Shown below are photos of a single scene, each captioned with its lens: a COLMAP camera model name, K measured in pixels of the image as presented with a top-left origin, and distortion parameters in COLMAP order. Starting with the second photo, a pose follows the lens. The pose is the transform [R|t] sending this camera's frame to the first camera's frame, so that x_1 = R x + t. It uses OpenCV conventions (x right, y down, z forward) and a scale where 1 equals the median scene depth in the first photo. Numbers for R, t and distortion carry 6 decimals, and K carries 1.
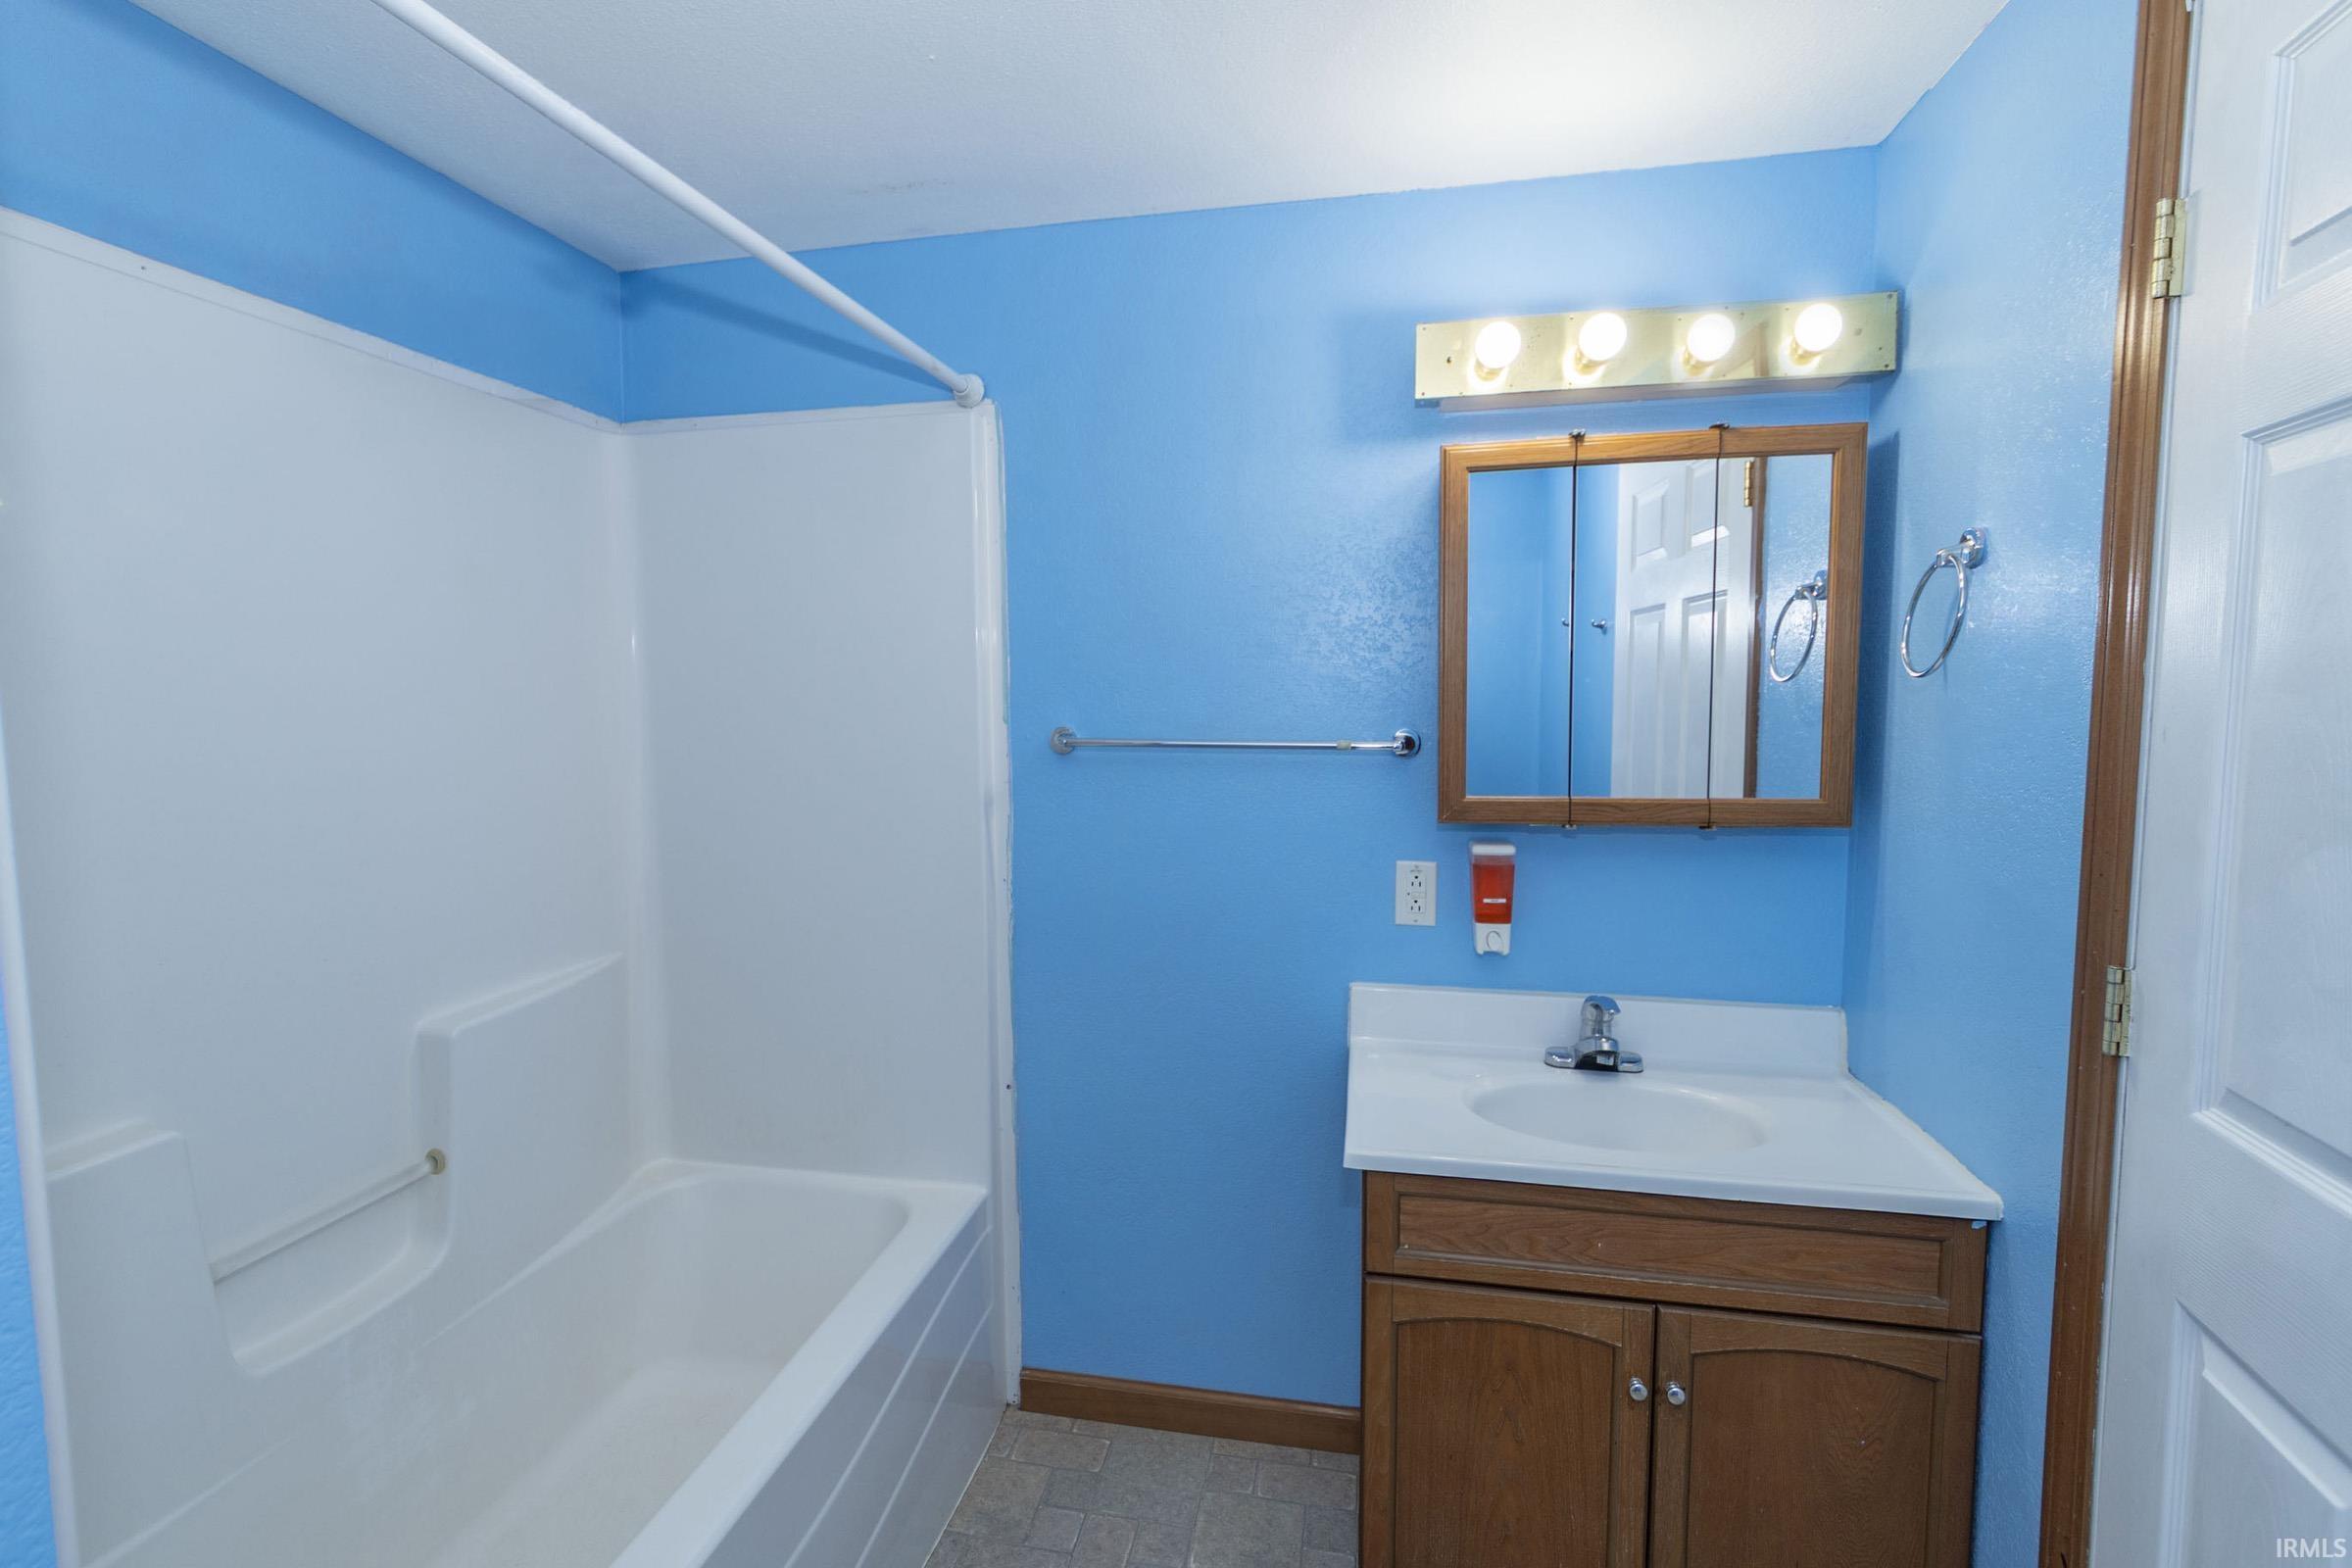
lens RADIAL K [[1021.1, 0, 1166.9], [0, 1021.1, 774.8], [0, 0, 1]] dist [-0.001604, -0.000188]
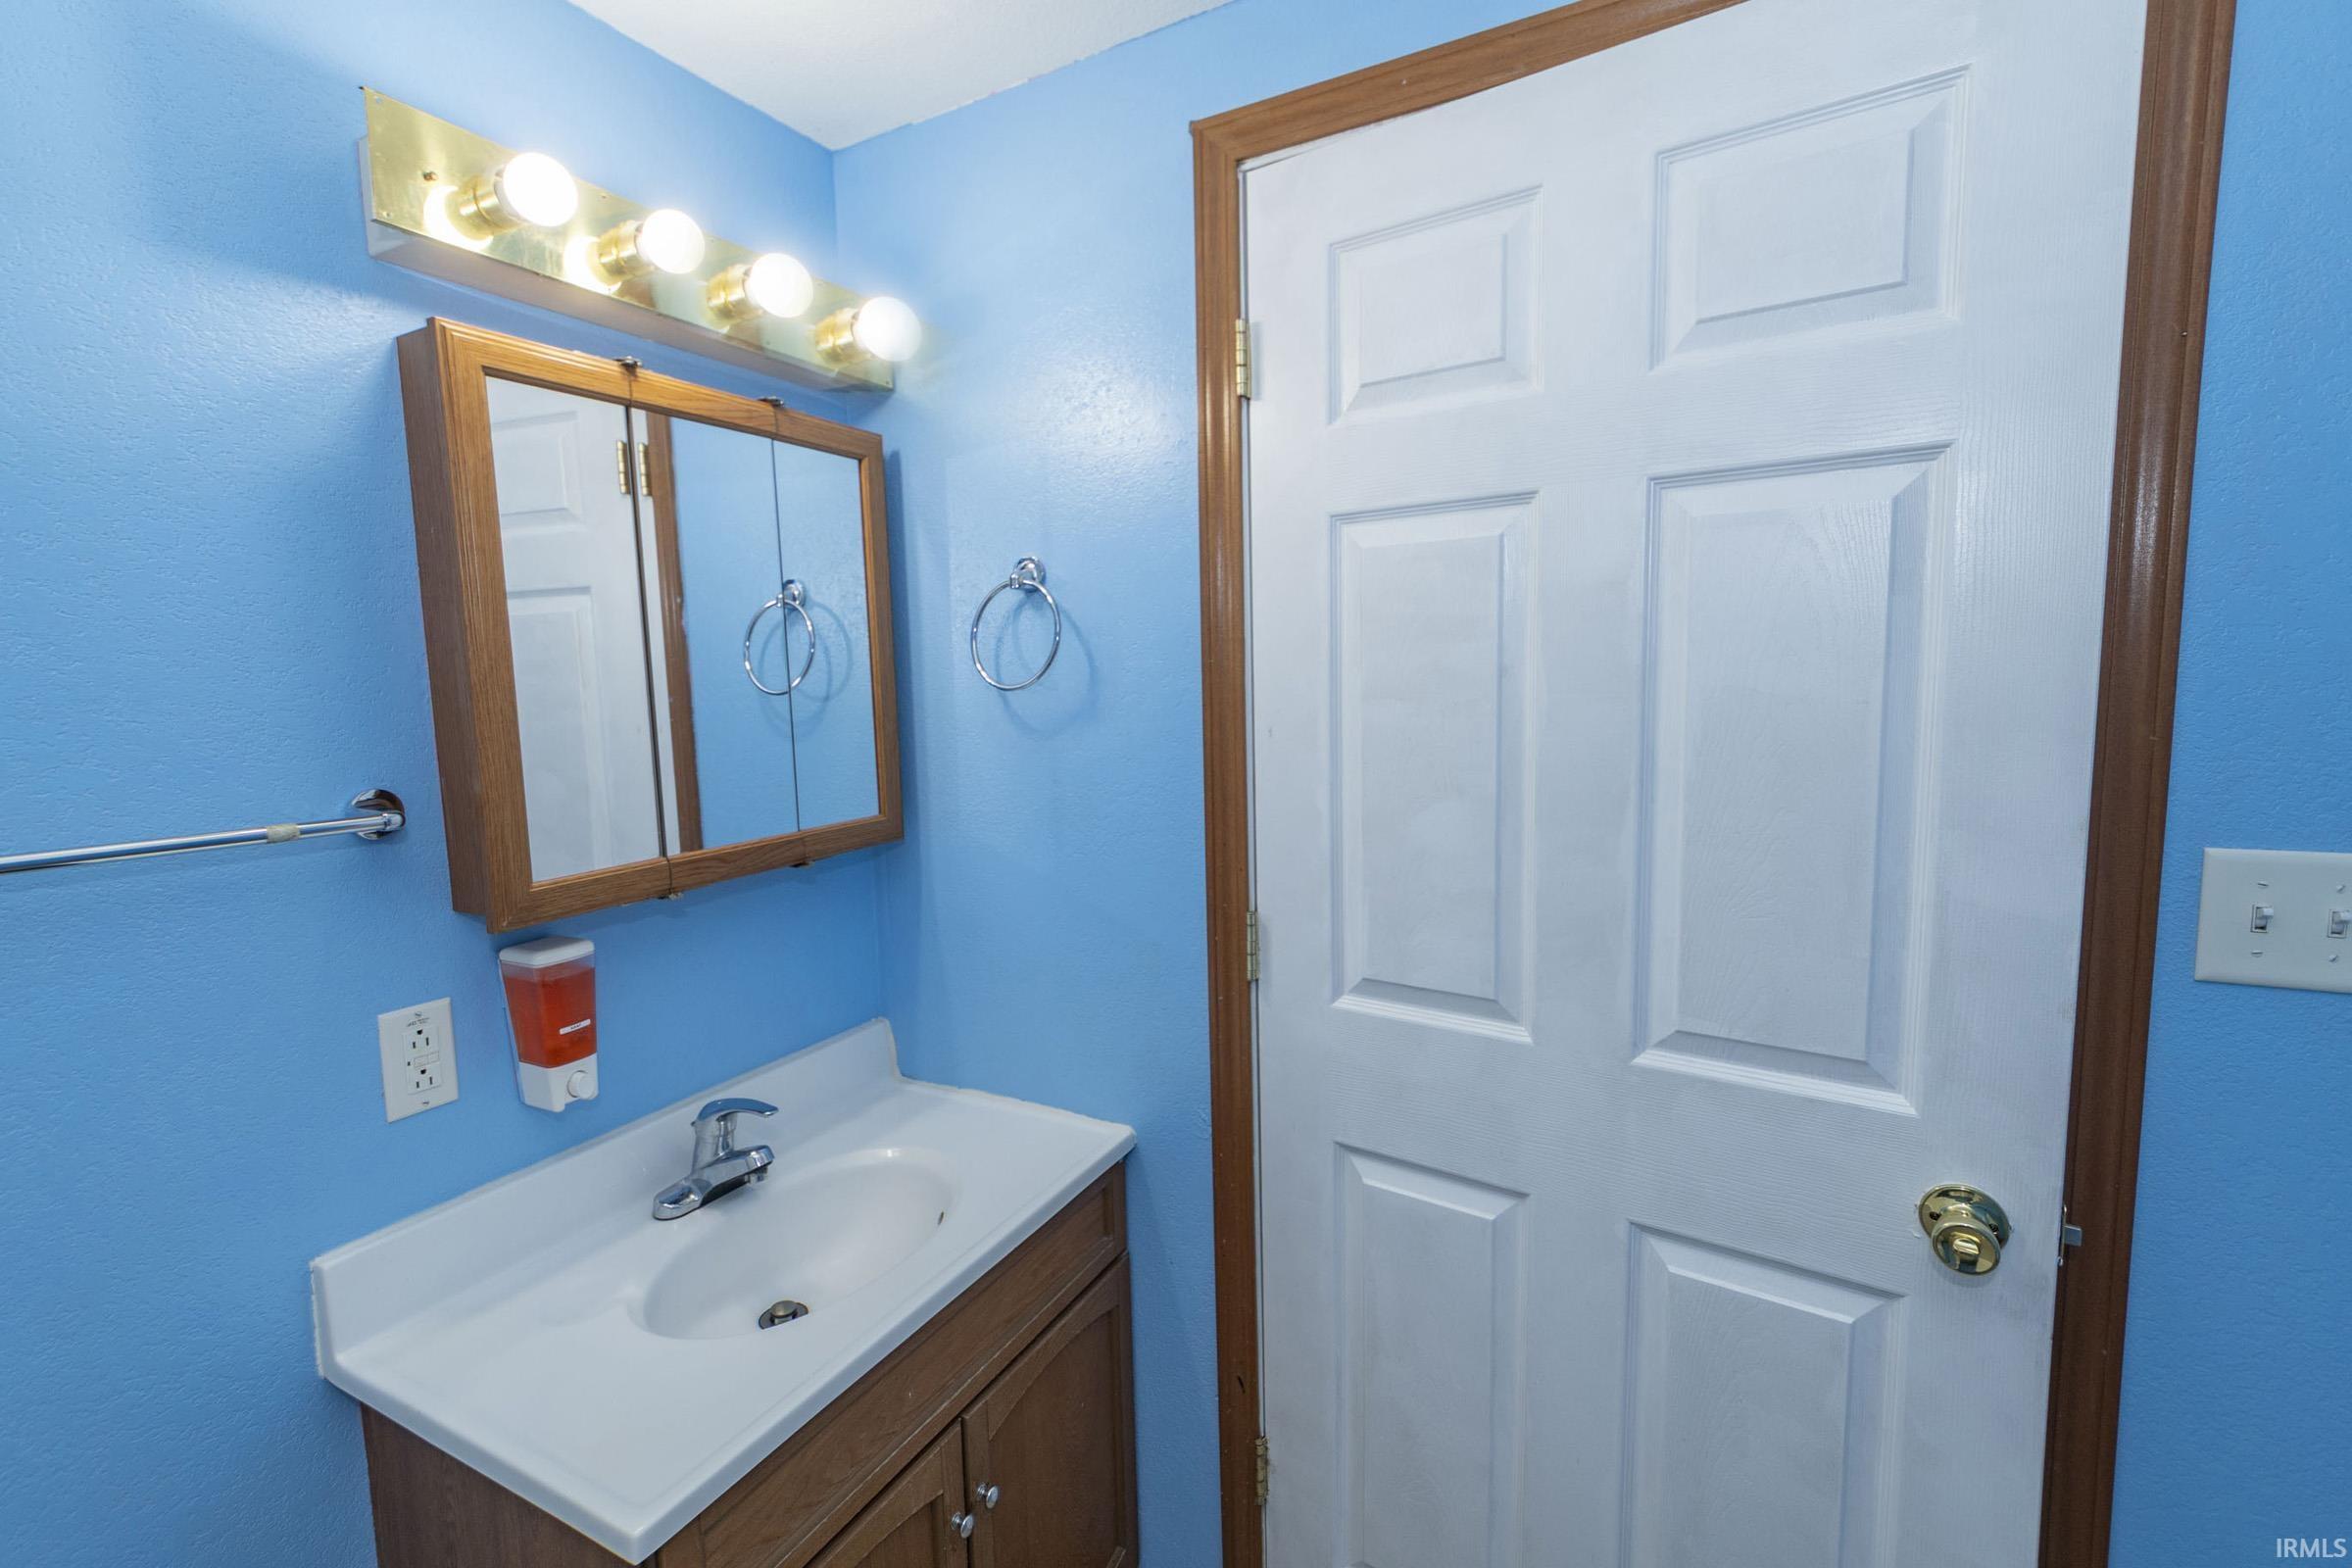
lens RADIAL K [[1021.1, 0, 1167.6], [0, 1021.1, 775.7], [0, 0, 1]] dist [-0.001604, -0.000188]
pose [[0.311420, -0.095157, 0.945496, -0.186890], [0.101262, 0.992632, 0.066548, -0.049112], [-0.944862, 0.075019, 0.318761, 0.410151]]
